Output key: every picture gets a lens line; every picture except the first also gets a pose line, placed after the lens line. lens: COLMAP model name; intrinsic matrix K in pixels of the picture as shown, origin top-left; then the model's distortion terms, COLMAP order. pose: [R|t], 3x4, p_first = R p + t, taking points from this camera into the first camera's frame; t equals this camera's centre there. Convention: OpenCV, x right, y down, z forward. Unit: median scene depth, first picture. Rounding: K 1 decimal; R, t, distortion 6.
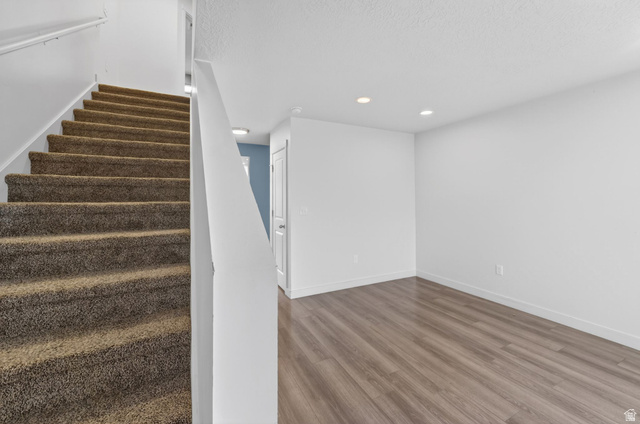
lens RADIAL K [[259.0, 0, 319.4], [0, 259.0, 196.8], [0, 0, 1]] dist [0.001505, 0.000259]
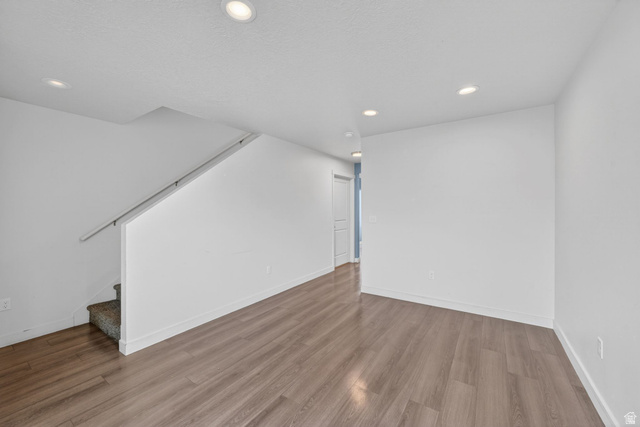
lens RADIAL K [[253.8, 0, 315.9], [0, 253.8, 207.4], [0, 0, 1]] dist [-0.002723, -0.000106]
pose [[0.487563, -0.005050, -0.873073, 1.124956], [0.011155, 0.999938, 0.000445, 0.005440], [0.873017, -0.009956, 0.487589, 0.360683]]
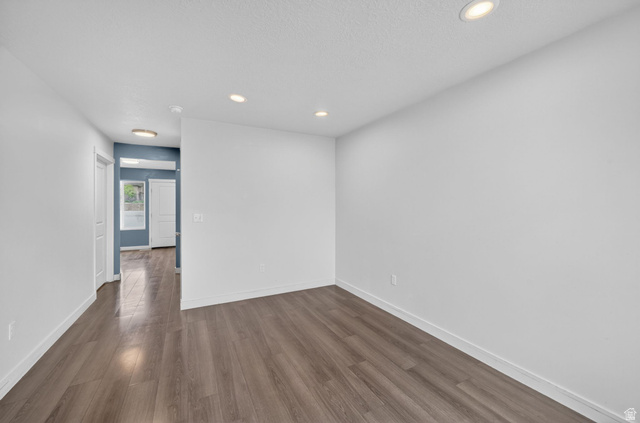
lens RADIAL K [[253.6, 0, 317.8], [0, 253.6, 207.0], [0, 0, 1]] dist [-0.000550, -0.000011]
pose [[0.999914, 0.002588, 0.012838, 0.528489], [-0.002715, 0.999948, 0.009867, 0.007960], [-0.012812, -0.009901, 0.999869, 0.098924]]
